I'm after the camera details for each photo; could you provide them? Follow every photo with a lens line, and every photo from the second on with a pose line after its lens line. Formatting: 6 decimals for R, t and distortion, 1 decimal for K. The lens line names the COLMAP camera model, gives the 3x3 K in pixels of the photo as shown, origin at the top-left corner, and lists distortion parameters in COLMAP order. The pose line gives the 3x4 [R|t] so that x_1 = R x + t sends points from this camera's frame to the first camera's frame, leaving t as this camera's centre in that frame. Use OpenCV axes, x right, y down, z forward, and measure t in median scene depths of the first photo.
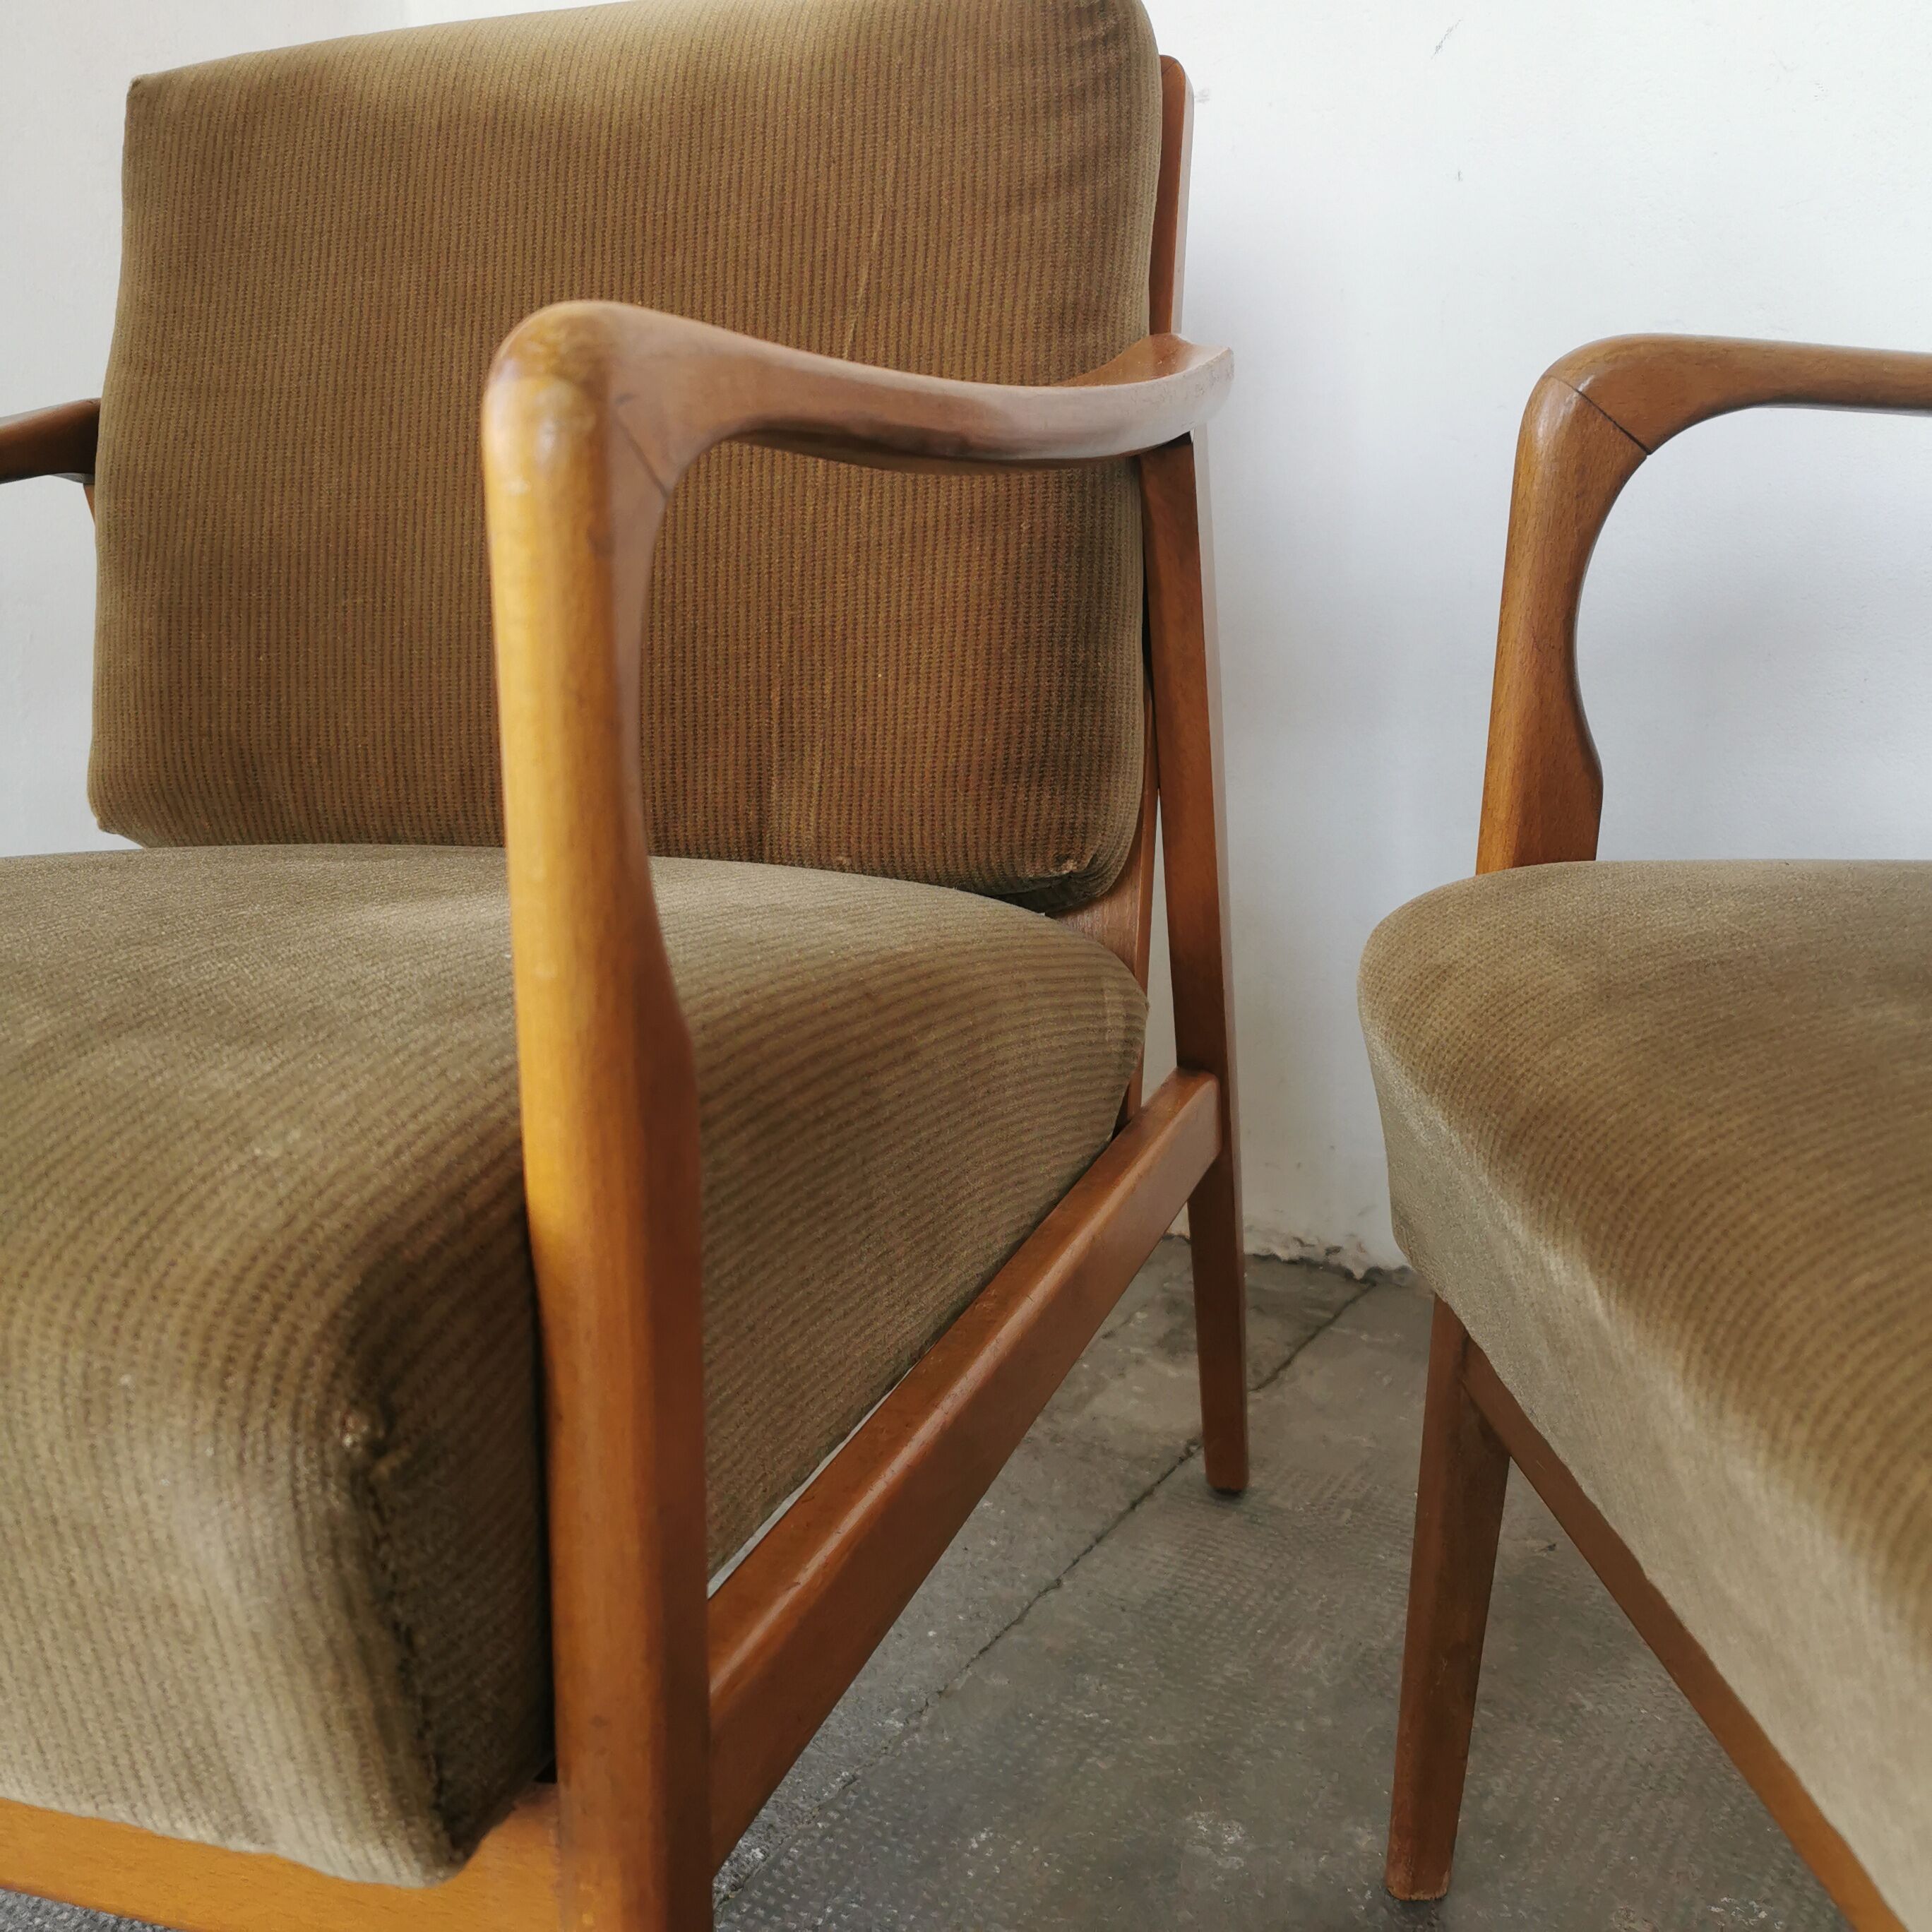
lens RADIAL K [[2003.0, 0, 959.2], [0, 2003.0, 949.1], [0, 0, 1]] dist [0.033522, 0.000000]
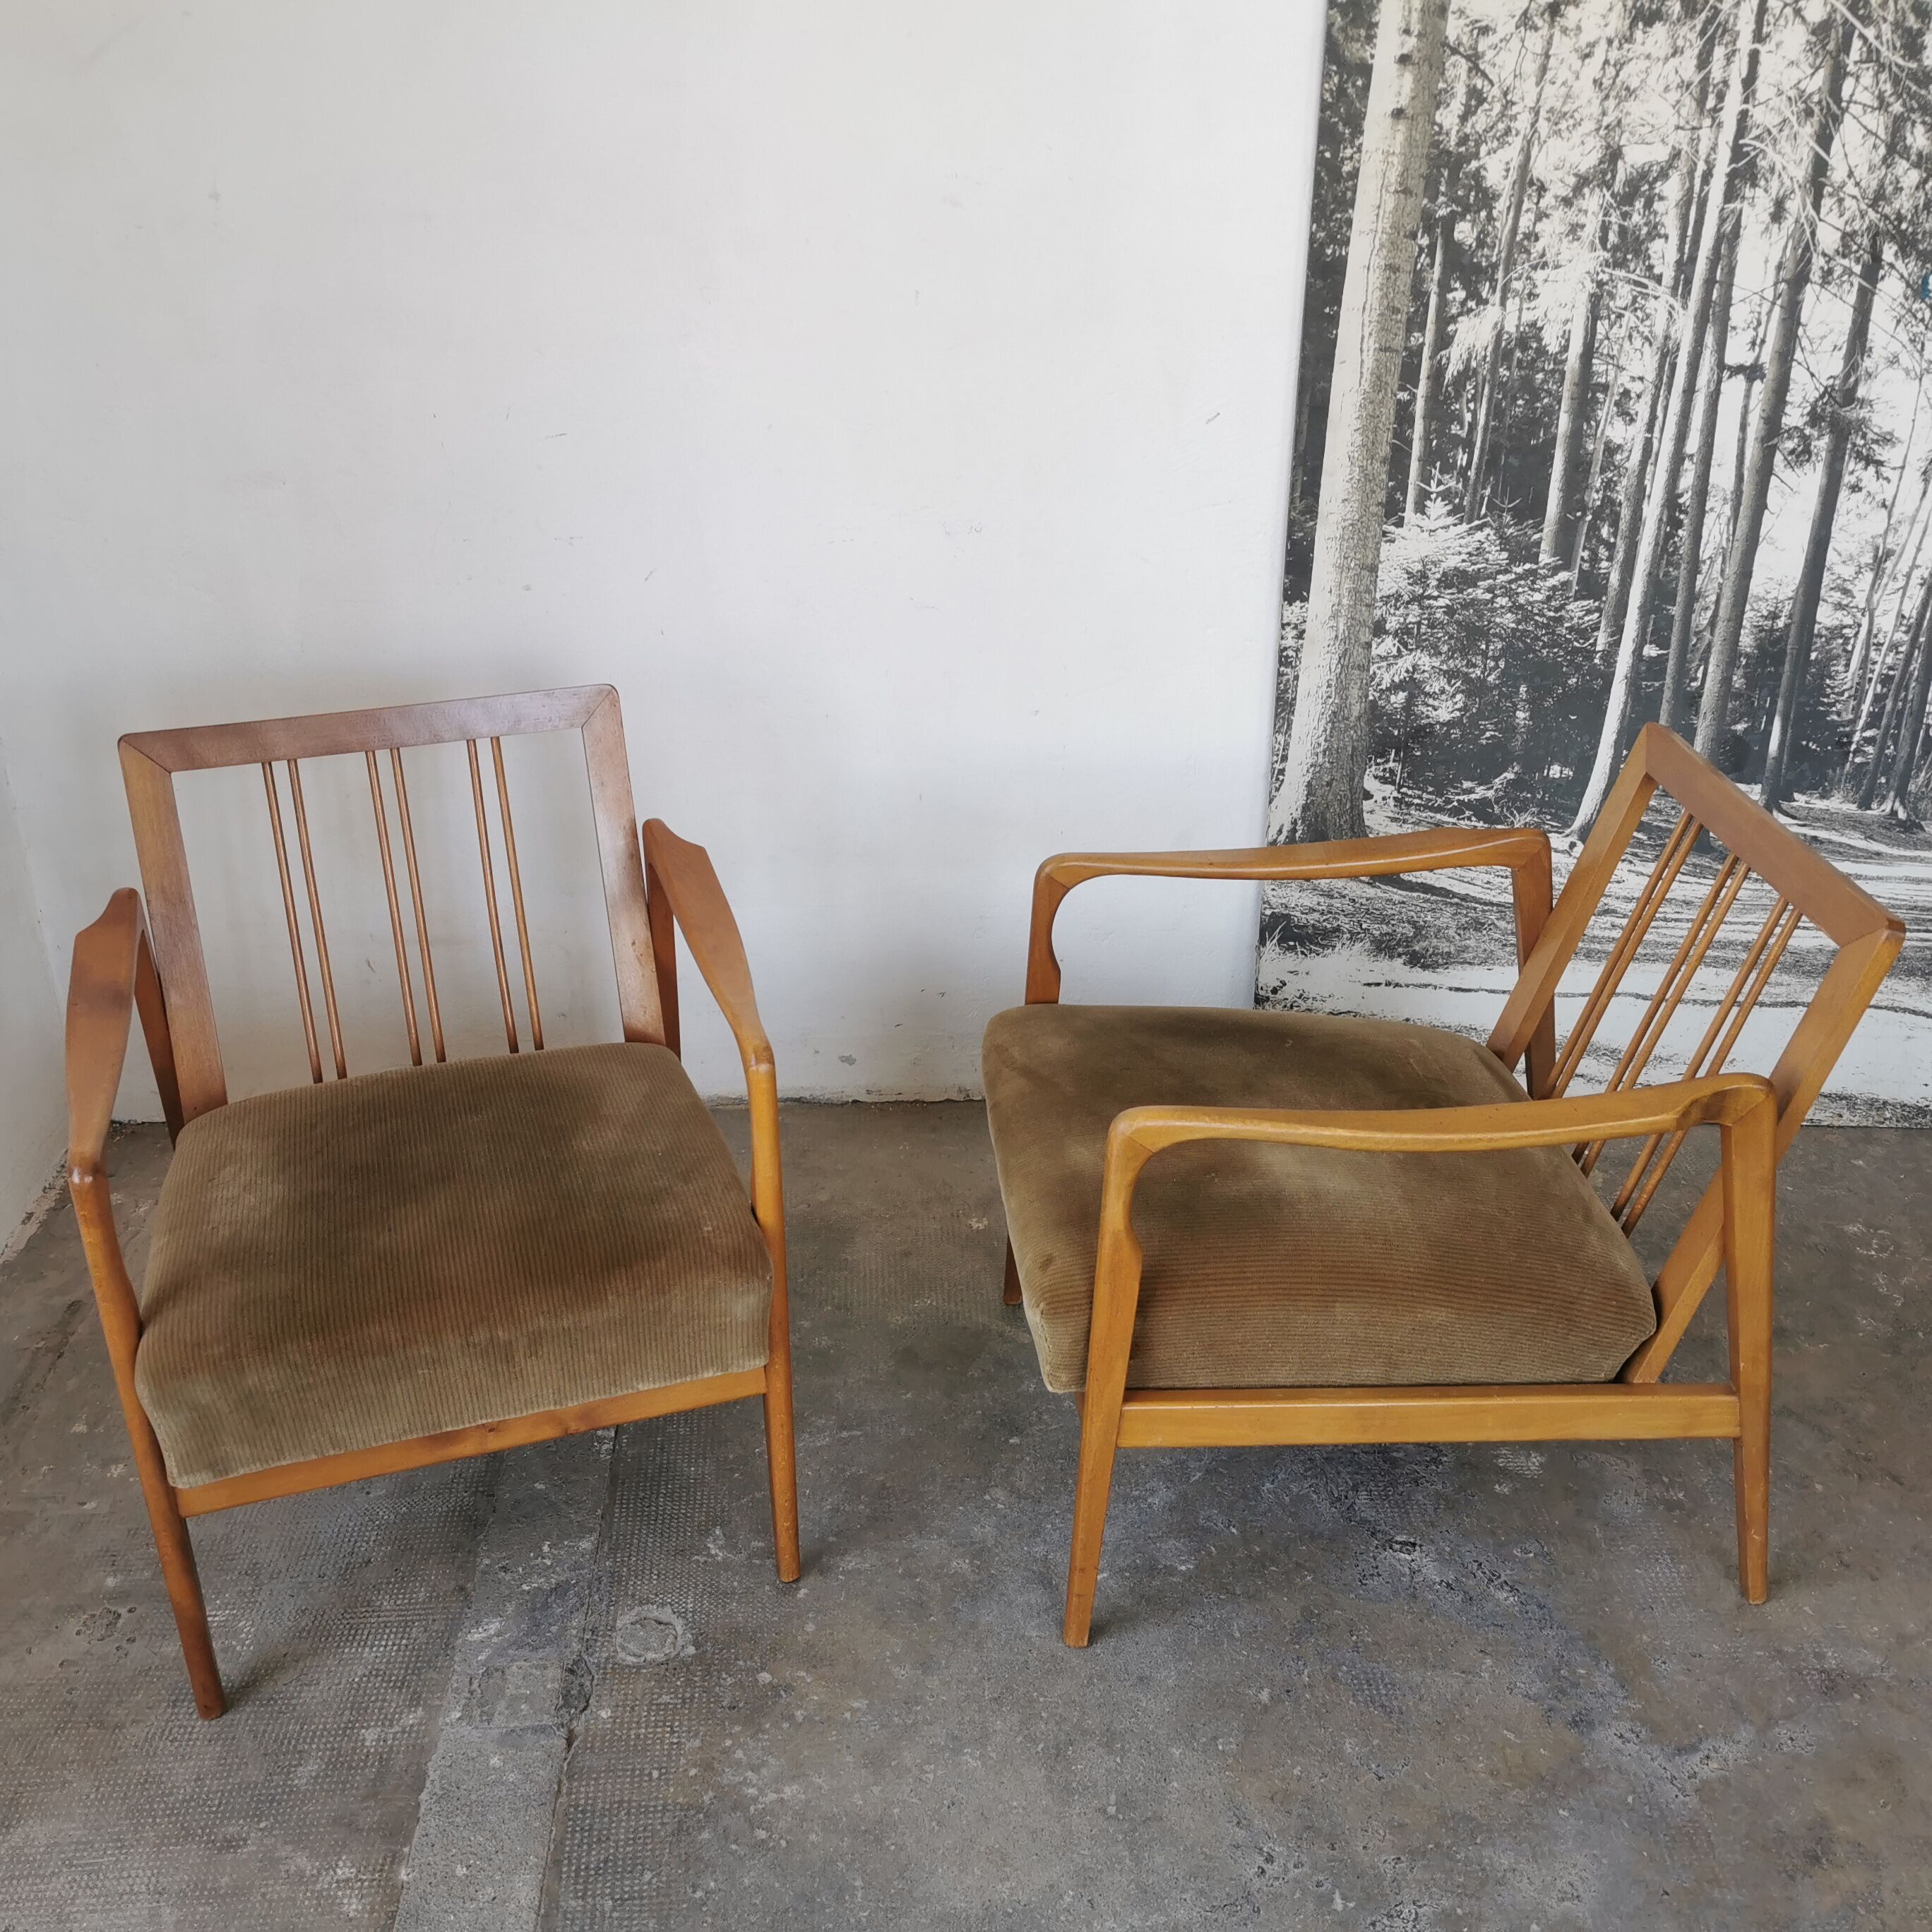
lens RADIAL K [[2003.0, 0, 962.9], [0, 2003.0, 961.3], [0, 0, 1]] dist [0.033522, 0.000000]
pose [[0.809859, -0.231508, 0.539011, -1.023382], [0.123506, 0.965528, 0.229133, -0.677988], [-0.573476, -0.118995, 0.810534, -1.371032]]
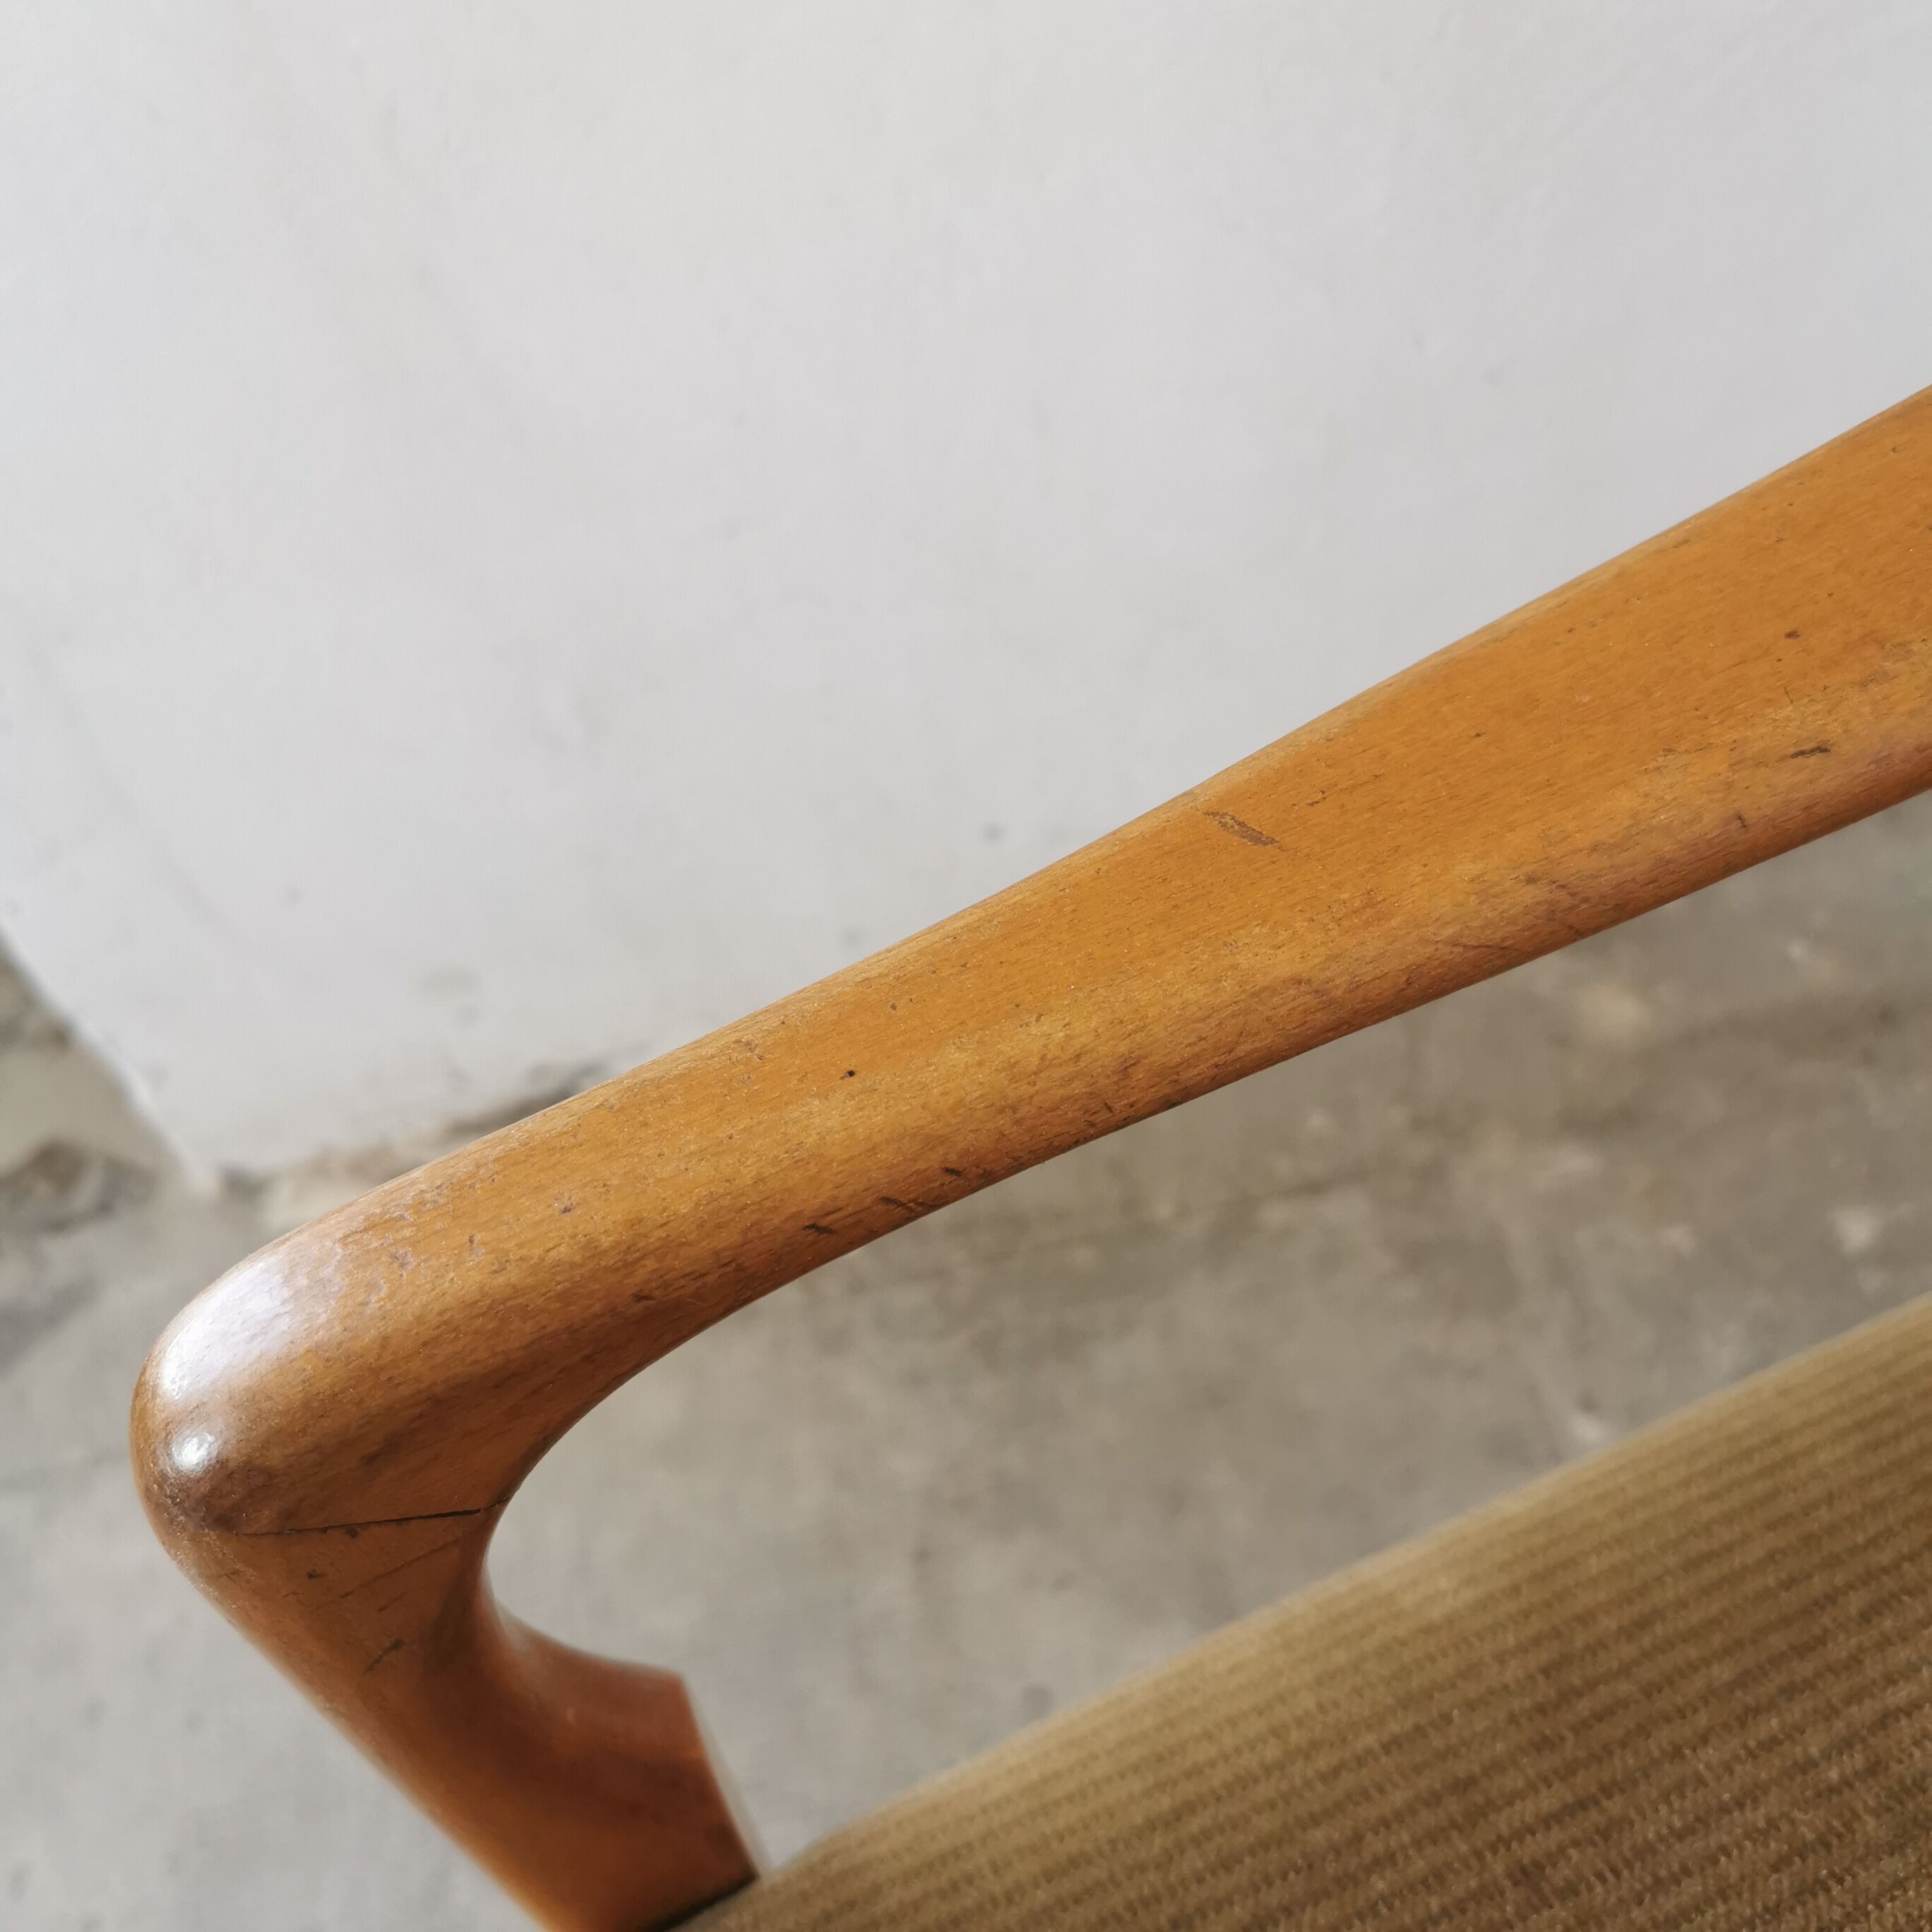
lens RADIAL K [[2085.9, 0, 970.5], [0, 2085.9, 960.3], [0, 0, 1]] dist [-0.026279, 0.000000]
pose [[0.688092, 0.535608, -0.489545, -0.555245], [-0.058404, 0.713345, 0.698375, -0.362967], [0.723270, -0.451954, 0.522129, 0.608377]]
